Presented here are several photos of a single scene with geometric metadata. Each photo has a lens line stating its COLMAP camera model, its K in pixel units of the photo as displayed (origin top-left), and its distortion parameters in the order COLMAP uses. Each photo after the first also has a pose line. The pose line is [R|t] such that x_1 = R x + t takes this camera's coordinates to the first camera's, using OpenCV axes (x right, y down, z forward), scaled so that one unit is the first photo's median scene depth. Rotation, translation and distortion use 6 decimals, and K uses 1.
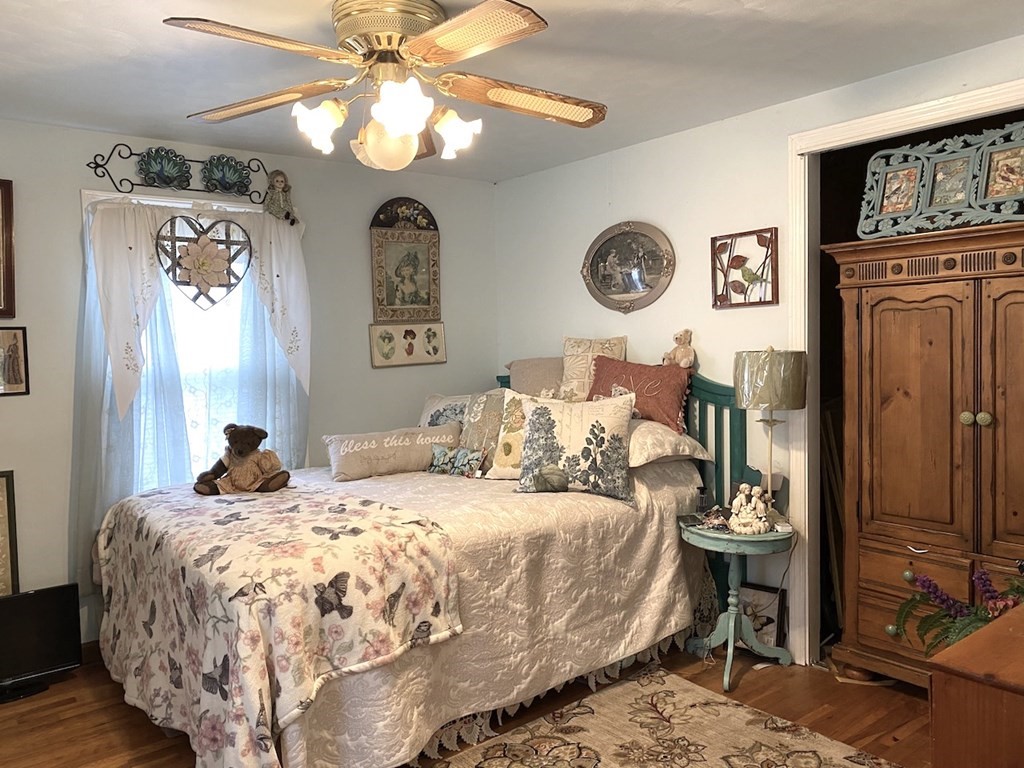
lens RADIAL K [[780.0, 0, 508.9], [0, 780.0, 386.4], [0, 0, 1]] dist [0.047387, -0.062647]
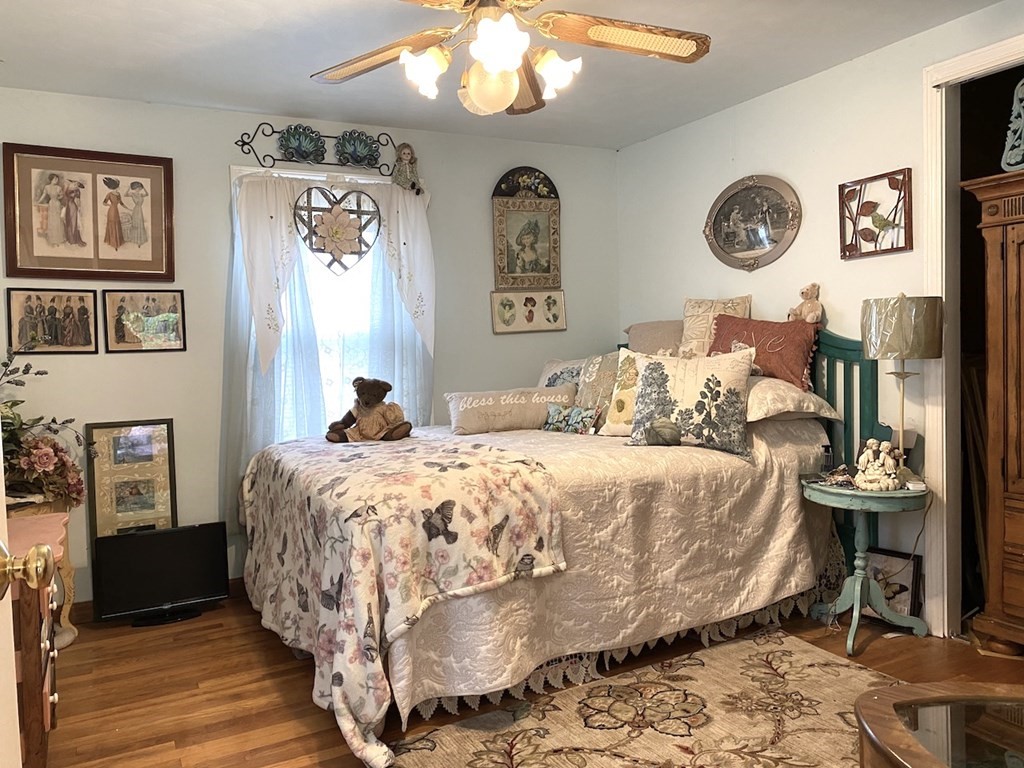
lens RADIAL K [[781.8, 0, 511.1], [0, 781.8, 381.2], [0, 0, 1]] dist [0.046703, -0.039975]
pose [[0.984099, 0.001044, -0.177618, 0.042334], [-0.002253, 0.999976, -0.006604, 0.063486], [0.177607, 0.006899, 0.984077, -0.012627]]
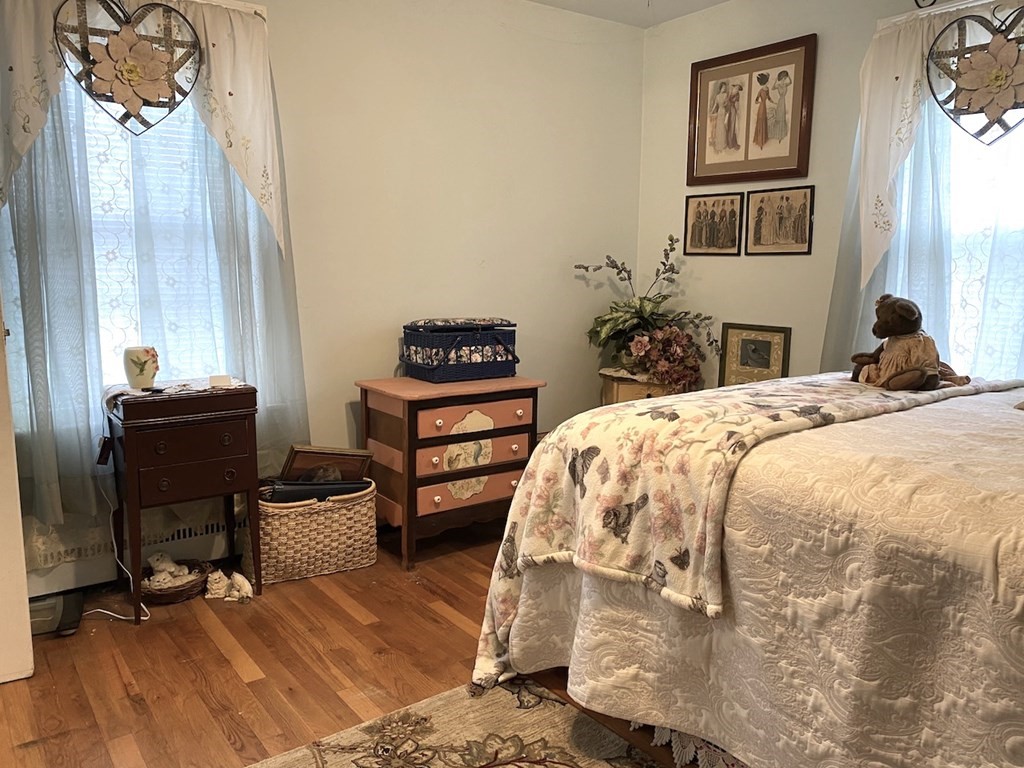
lens RADIAL K [[787.4, 0, 508.4], [0, 787.4, 378.1], [0, 0, 1]] dist [0.051914, -0.056414]
pose [[-0.034984, 0.161598, -0.986236, 0.450281], [-0.068467, 0.984134, 0.163683, 0.027604], [0.997040, 0.073251, -0.023365, 0.699428]]
